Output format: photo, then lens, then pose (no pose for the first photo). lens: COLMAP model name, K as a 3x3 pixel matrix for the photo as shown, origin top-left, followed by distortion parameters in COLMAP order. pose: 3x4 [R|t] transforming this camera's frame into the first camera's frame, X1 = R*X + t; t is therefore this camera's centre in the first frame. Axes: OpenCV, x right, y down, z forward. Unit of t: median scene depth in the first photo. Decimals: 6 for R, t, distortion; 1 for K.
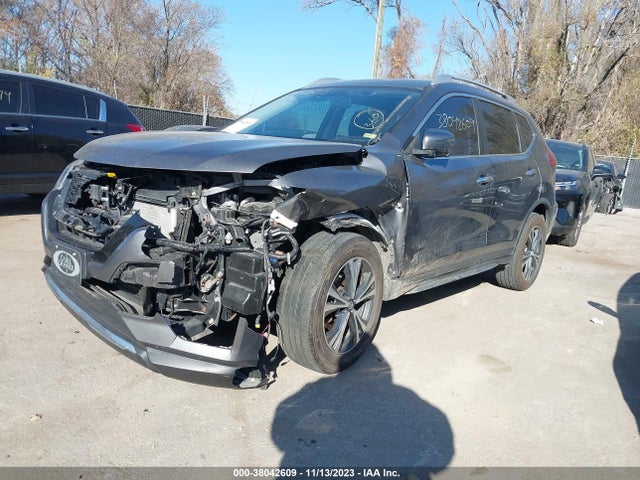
lens RADIAL K [[540.1, 0, 320.0], [0, 540.1, 240.0], [0, 0, 1]] dist [0.035178, 0.003988]
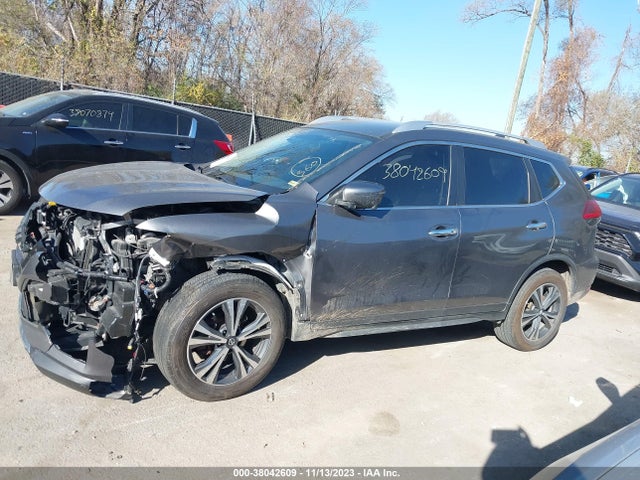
lens RADIAL K [[540.1, 0, 320.0], [0, 540.1, 240.0], [0, 0, 1]] dist [0.035178, 0.003988]
pose [[0.949505, 0.109521, -0.294015, 0.471231], [-0.112938, 0.993587, 0.005385, -0.095734], [0.292720, 0.028093, 0.955785, 0.011178]]
